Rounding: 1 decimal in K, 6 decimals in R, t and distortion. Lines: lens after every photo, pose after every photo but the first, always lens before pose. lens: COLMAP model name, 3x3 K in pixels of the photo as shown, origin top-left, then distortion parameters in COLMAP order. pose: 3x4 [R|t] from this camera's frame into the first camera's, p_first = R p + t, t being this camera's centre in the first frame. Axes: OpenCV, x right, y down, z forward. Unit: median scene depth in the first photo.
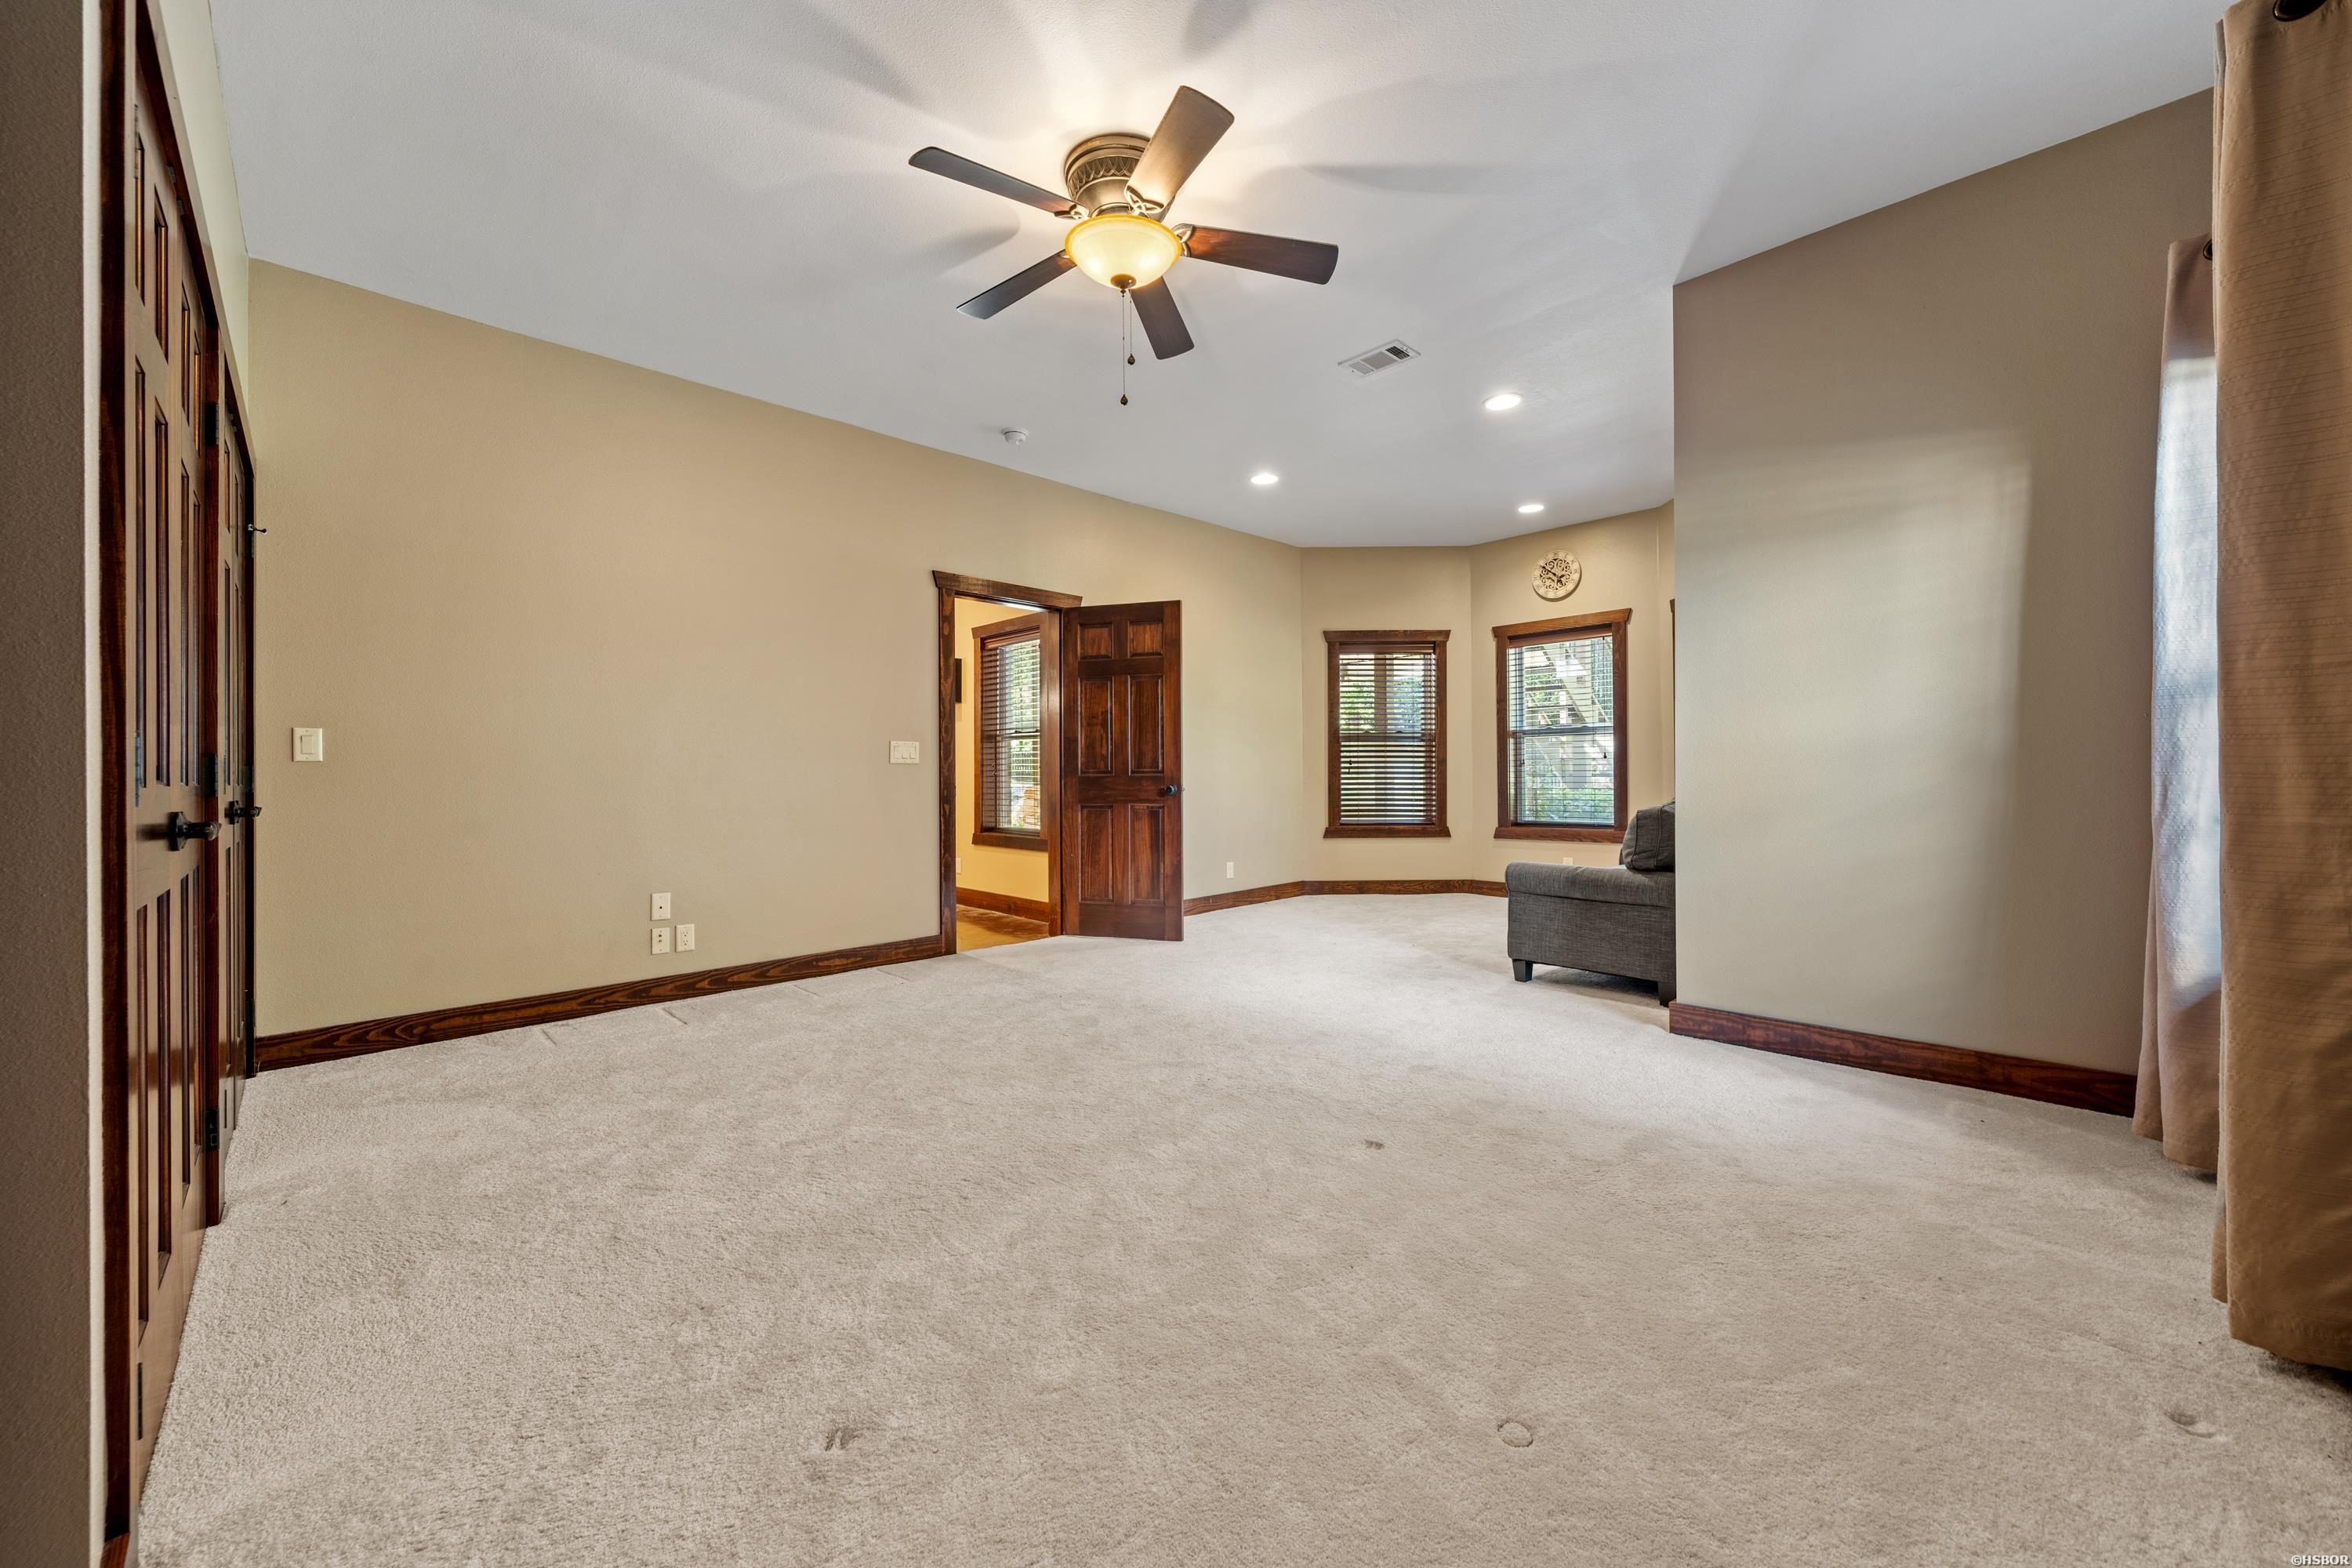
lens RADIAL K [[879.8, 0, 1176.0], [0, 879.8, 784.0], [0, 0, 1]] dist [0.000061, 0.000145]
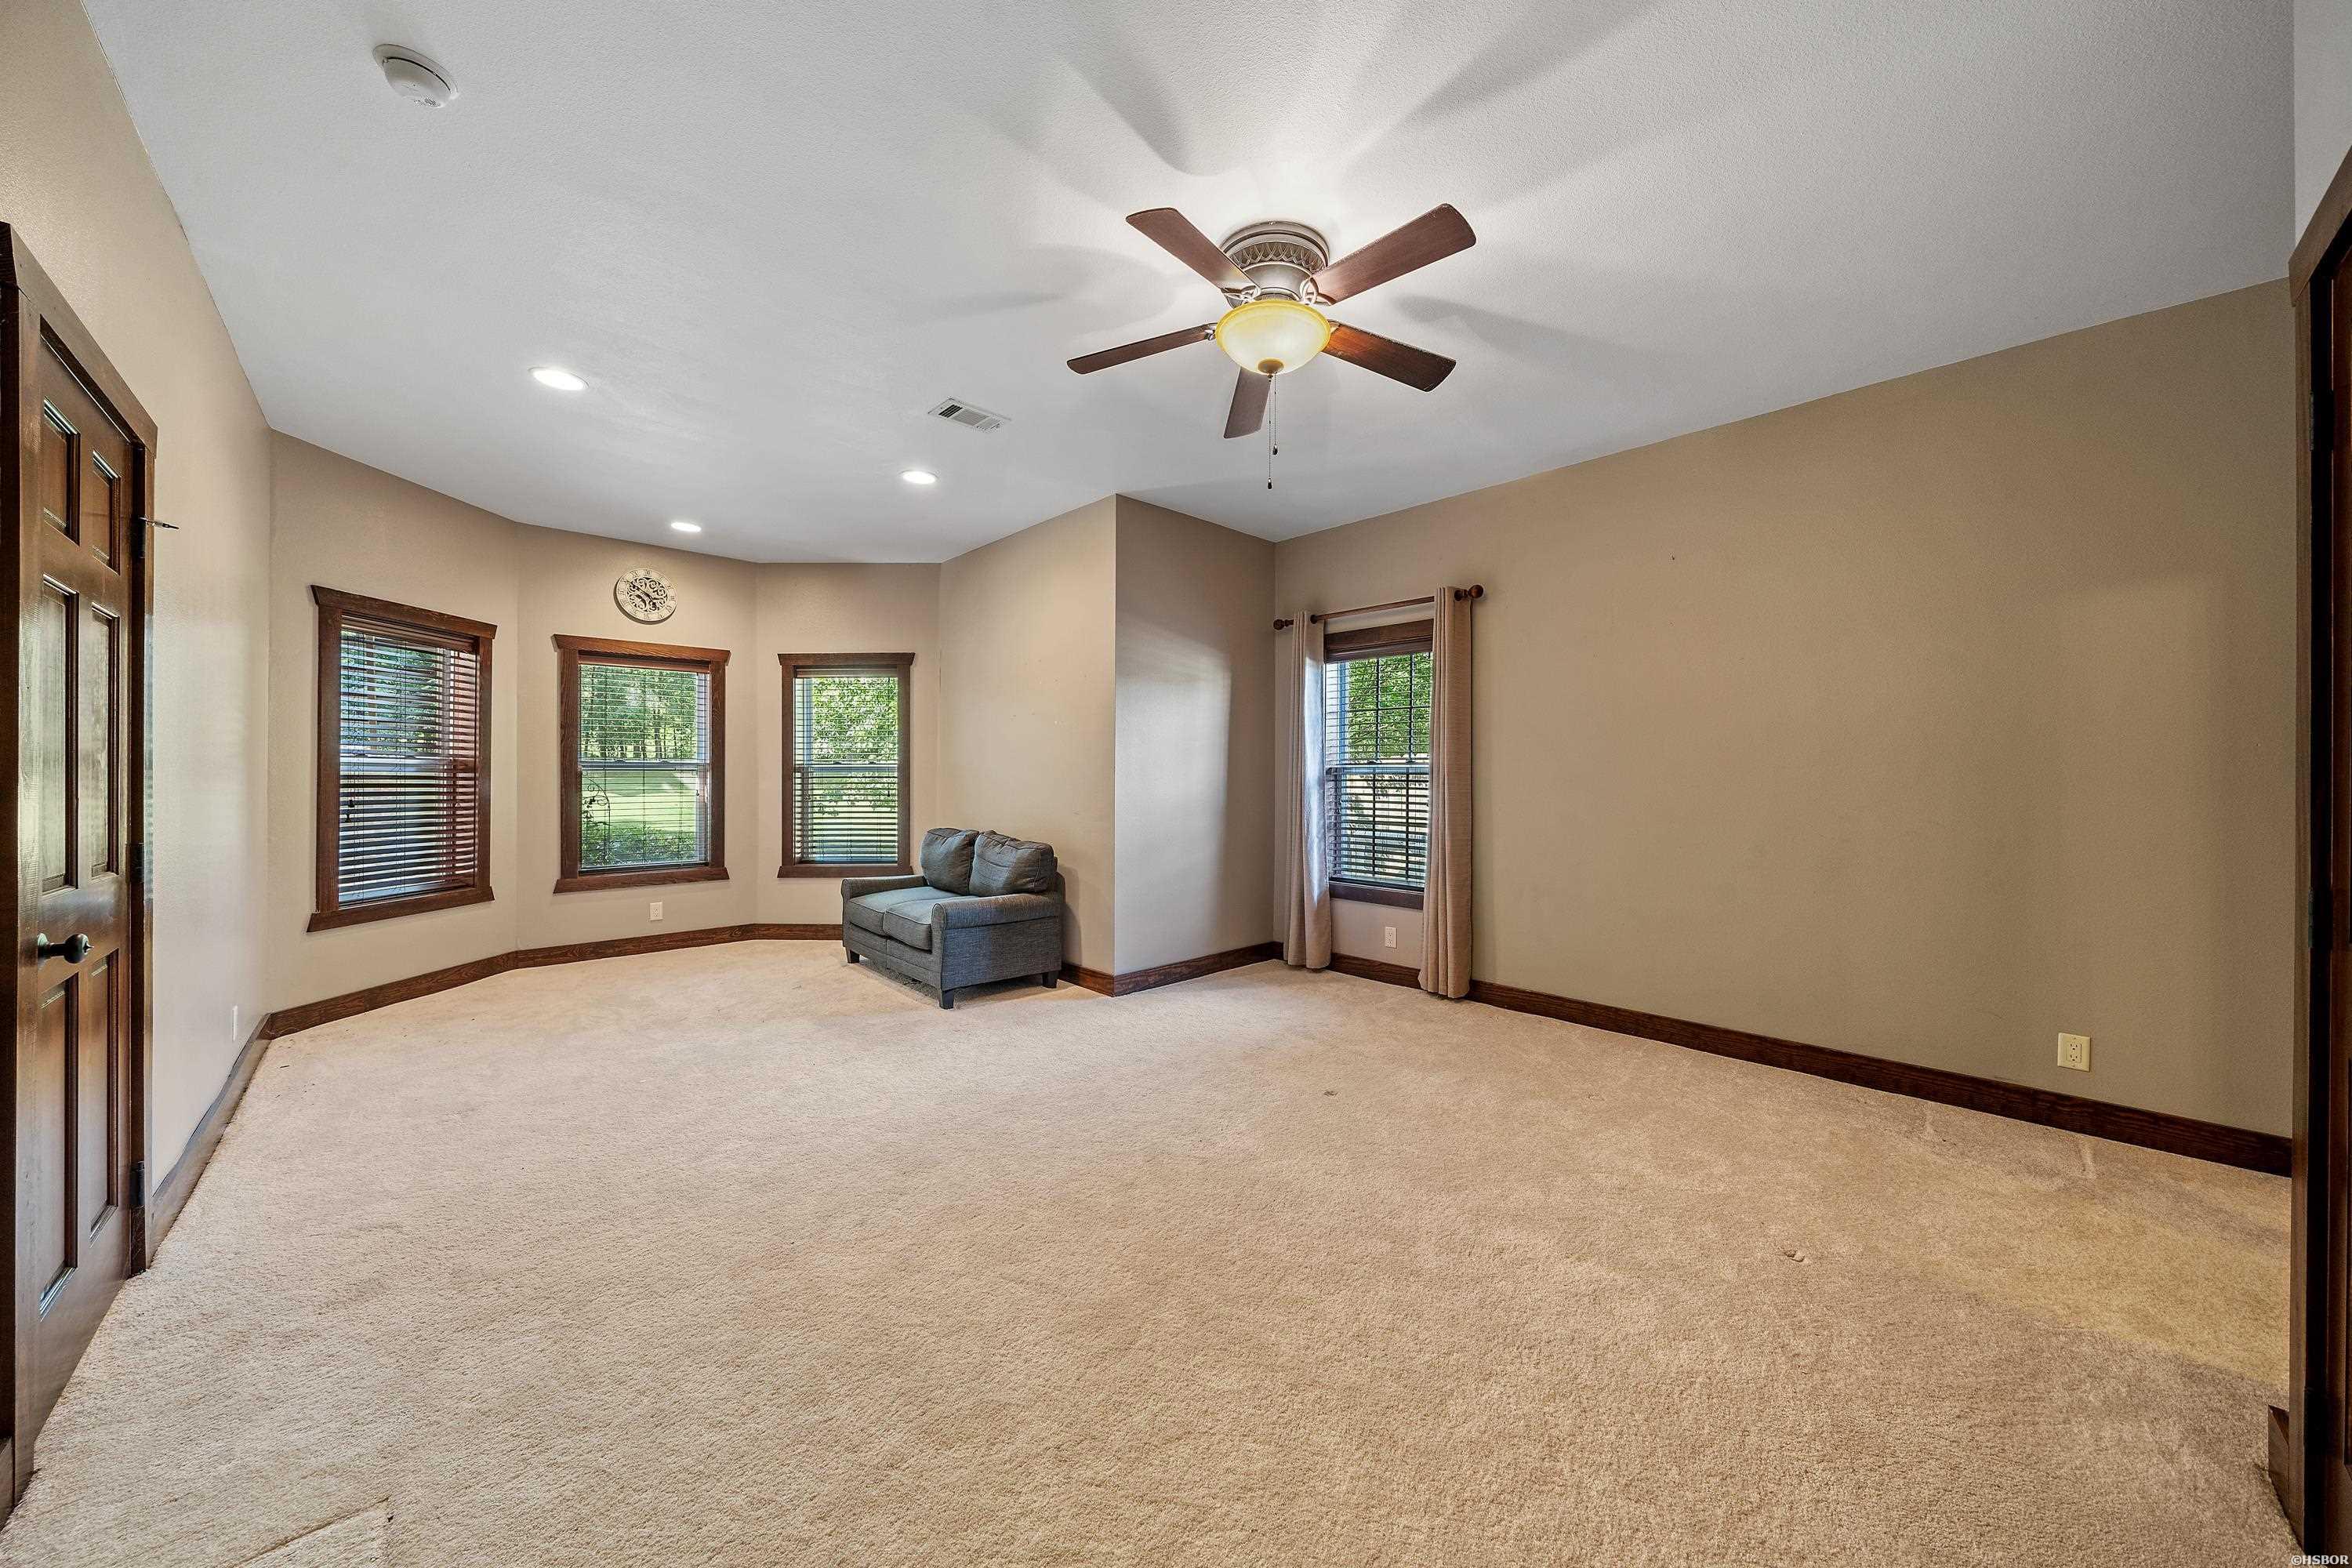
lens RADIAL K [[816.9, 0, 1176.0], [0, 816.9, 784.0], [0, 0, 1]] dist [-0.000256, -0.000012]
pose [[0.022142, 0.000205, 0.999755, -0.407299], [0.008778, 0.999961, -0.000400, -0.036902], [-0.999716, 0.008785, 0.022139, 0.436899]]
